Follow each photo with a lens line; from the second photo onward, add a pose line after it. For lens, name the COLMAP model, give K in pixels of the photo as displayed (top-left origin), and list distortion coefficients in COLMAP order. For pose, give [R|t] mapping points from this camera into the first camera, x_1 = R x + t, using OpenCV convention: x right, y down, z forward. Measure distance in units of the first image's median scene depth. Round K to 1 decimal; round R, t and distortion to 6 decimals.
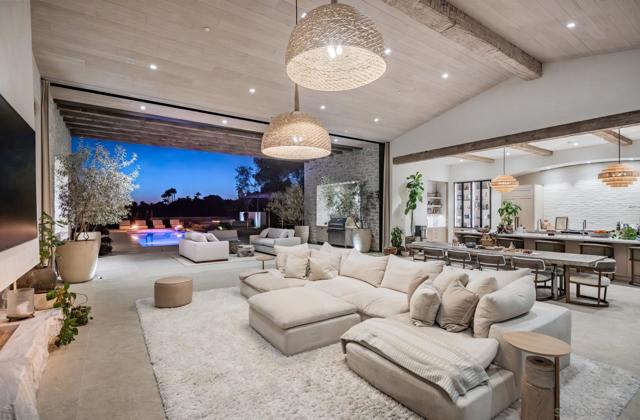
lens RADIAL K [[310.9, 0, 321.2], [0, 310.9, 214.1], [0, 0, 1]] dist [0.004475, 0.000285]
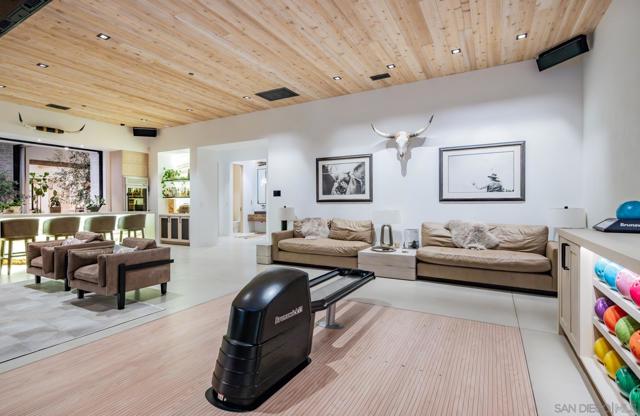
lens RADIAL K [[315.8, 0, 320.0], [0, 315.8, 208.0], [0, 0, 1]] dist [-0.000397, -0.000348]
pose [[-0.447026, -0.010350, 0.894461, -1.481216], [0.006666, 0.999867, 0.014901, 0.023810], [-0.894496, 0.012624, -0.446898, 0.422975]]
